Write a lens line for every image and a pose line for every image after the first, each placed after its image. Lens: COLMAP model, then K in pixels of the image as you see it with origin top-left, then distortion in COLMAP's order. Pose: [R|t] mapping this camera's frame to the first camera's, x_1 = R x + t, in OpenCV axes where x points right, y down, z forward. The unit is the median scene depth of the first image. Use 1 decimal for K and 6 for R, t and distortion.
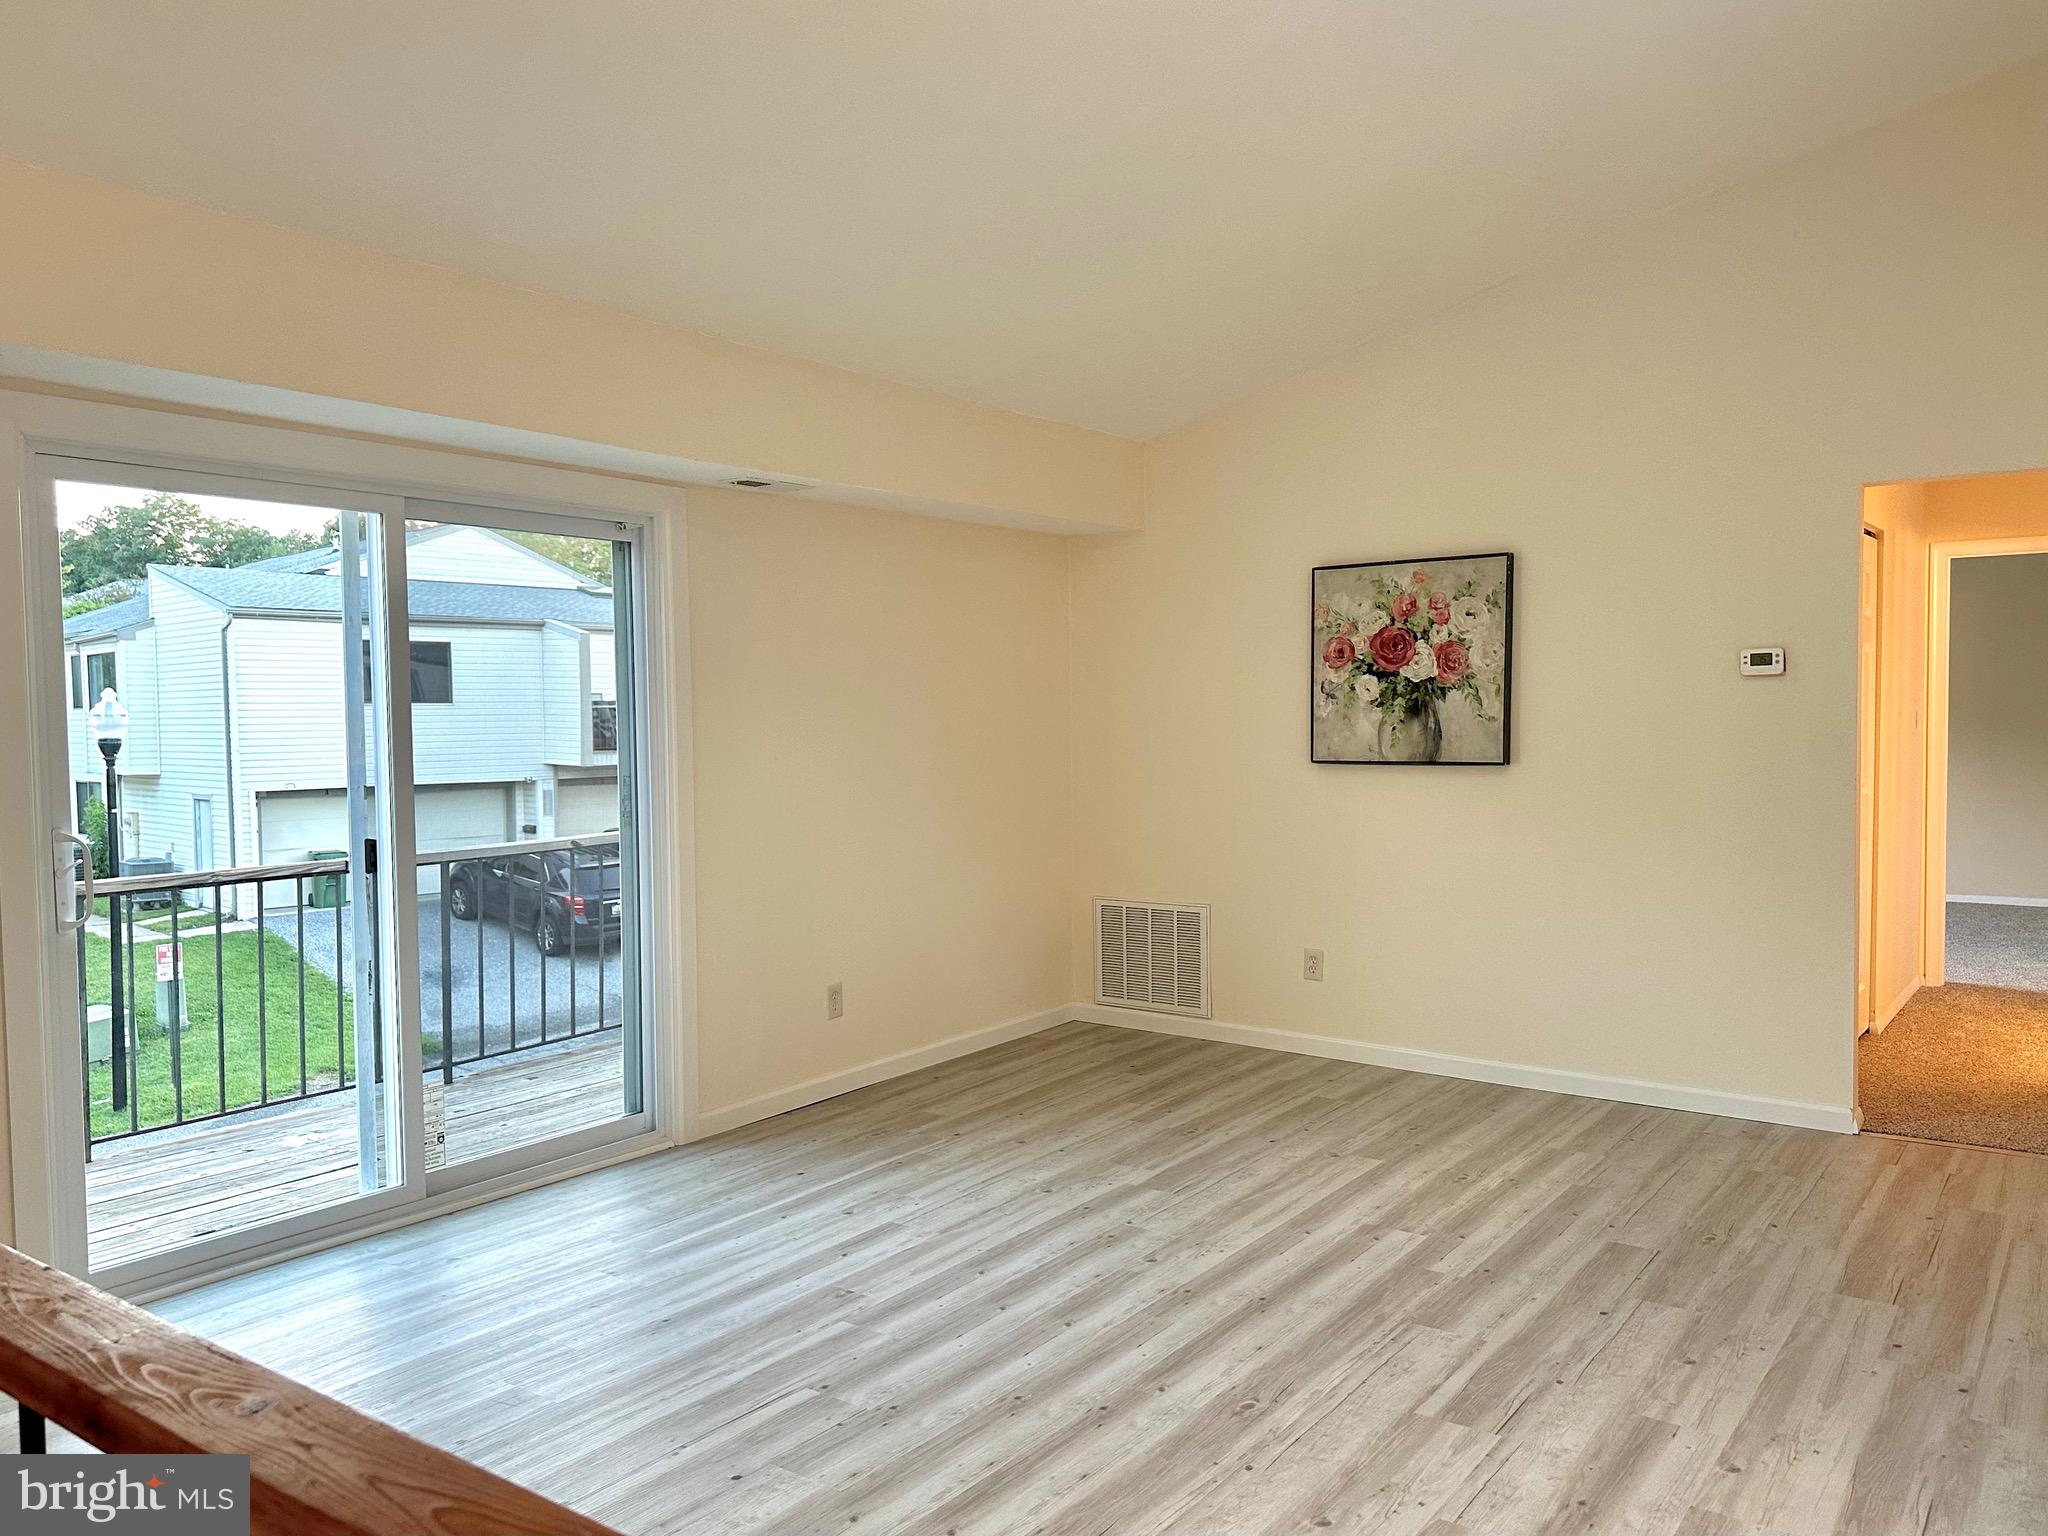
lens RADIAL K [[1543.6, 0, 1006.2], [0, 1543.6, 764.8], [0, 0, 1]] dist [0.119048, -0.114268]
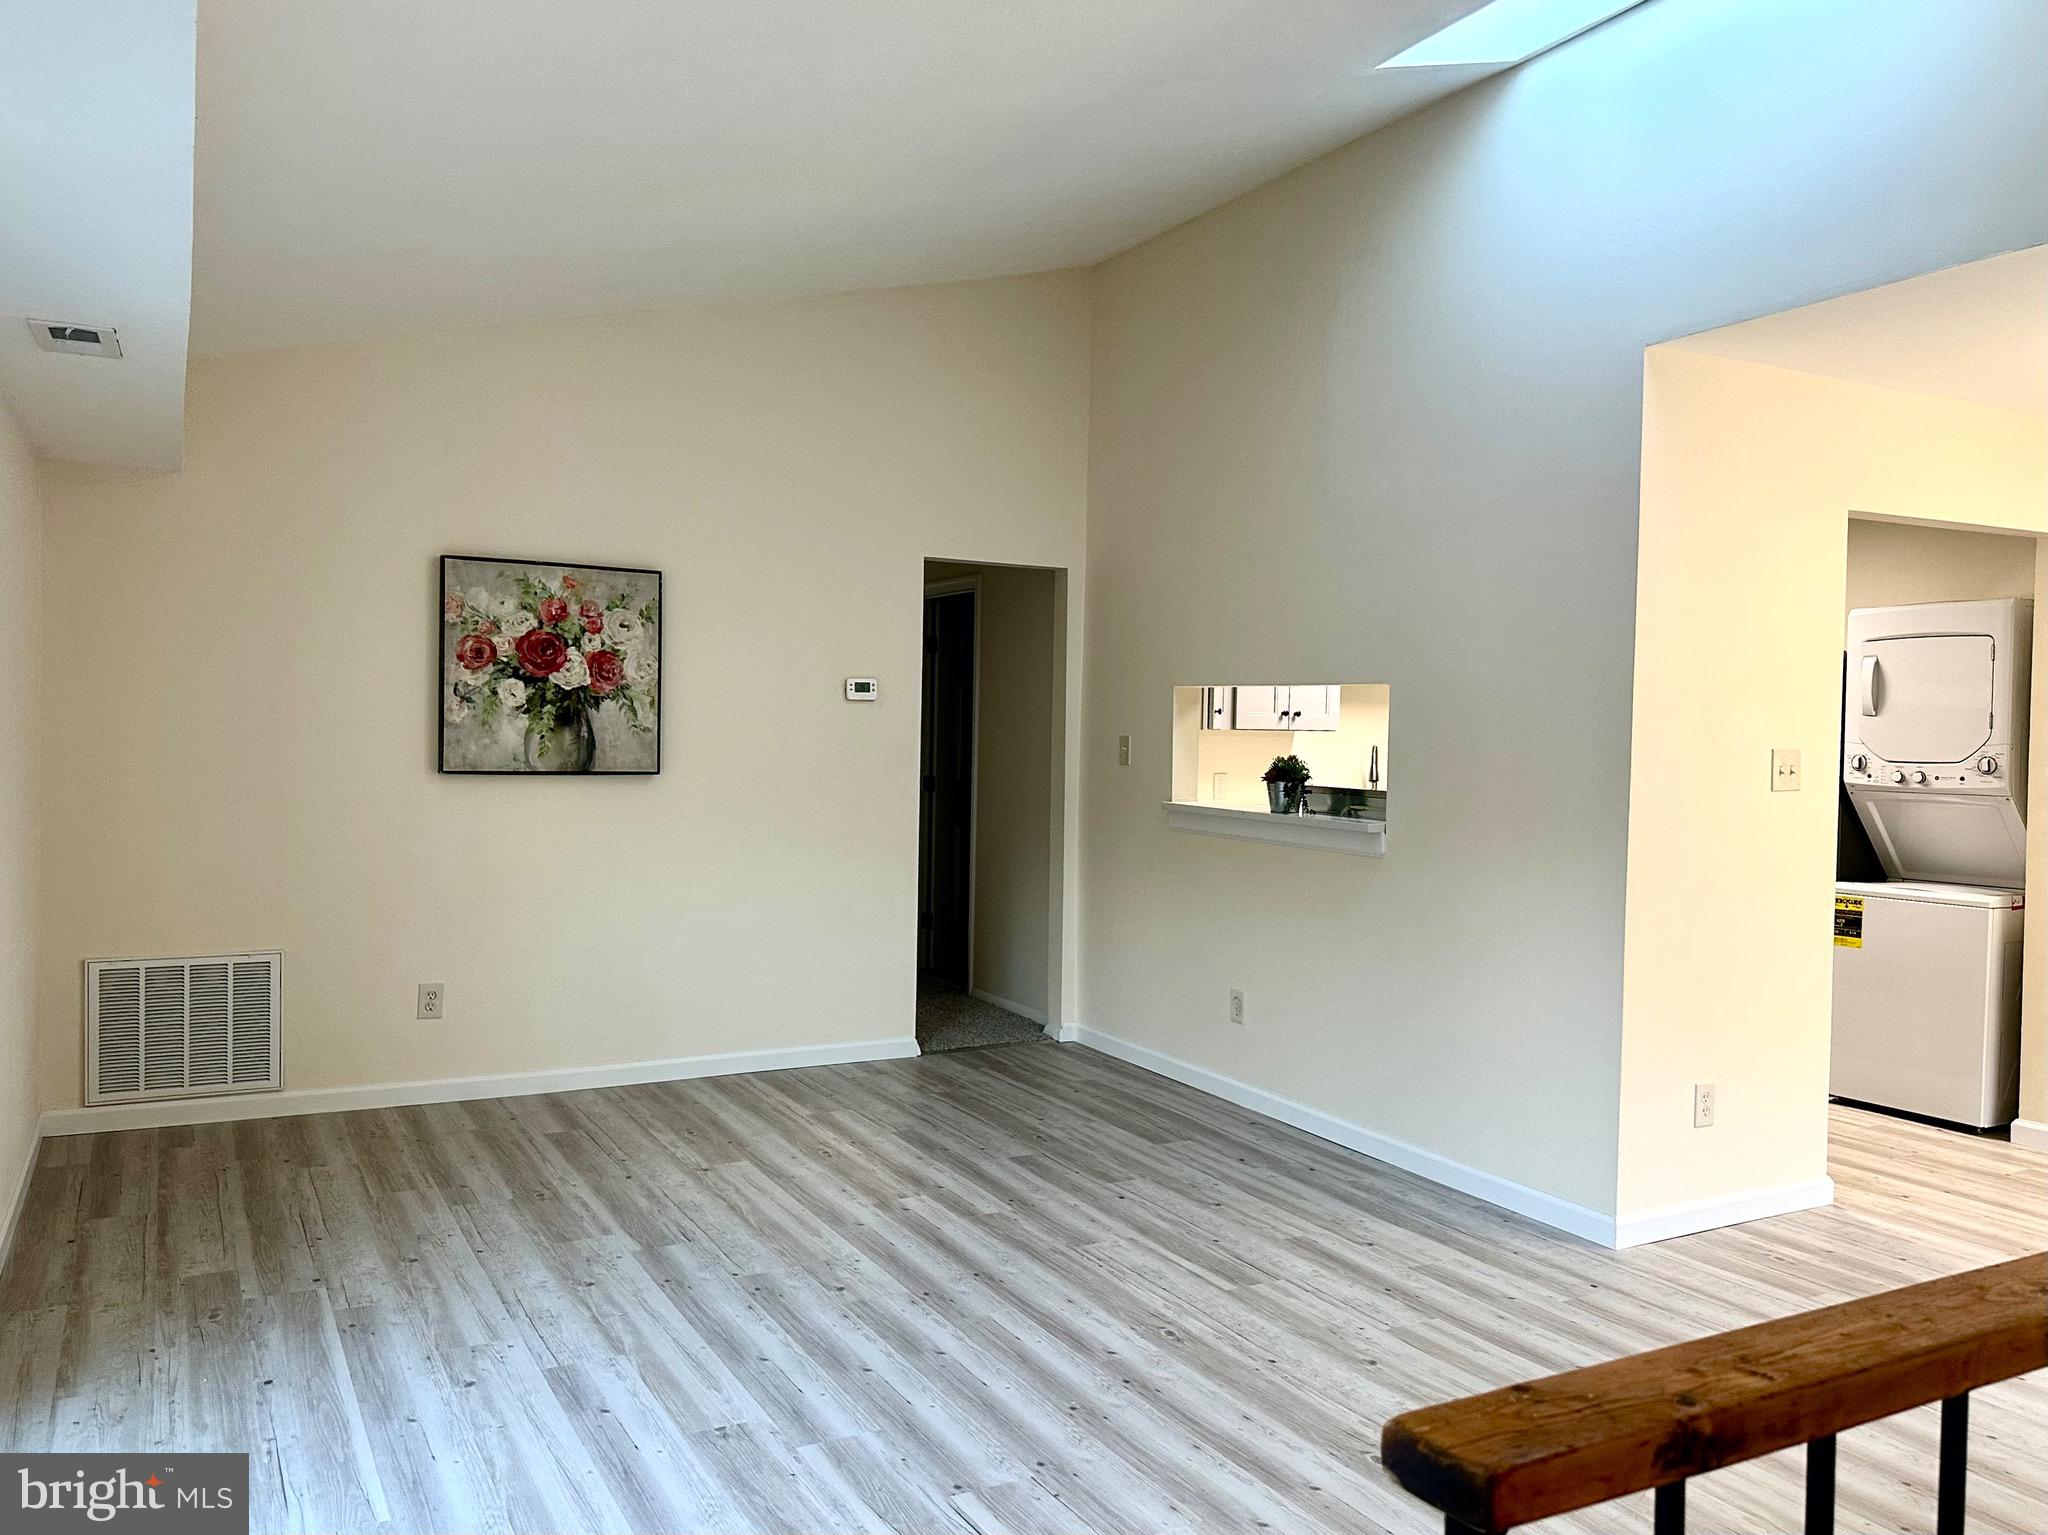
lens RADIAL K [[1543.6, 0, 1028.5], [0, 1543.6, 758.5], [0, 0, 1]] dist [0.119048, -0.114268]
pose [[0.421061, 0.002685, 0.907028, -0.561121], [0.005259, 0.999972, -0.005401, -0.003691], [-0.907017, 0.007044, 0.421035, 0.368599]]
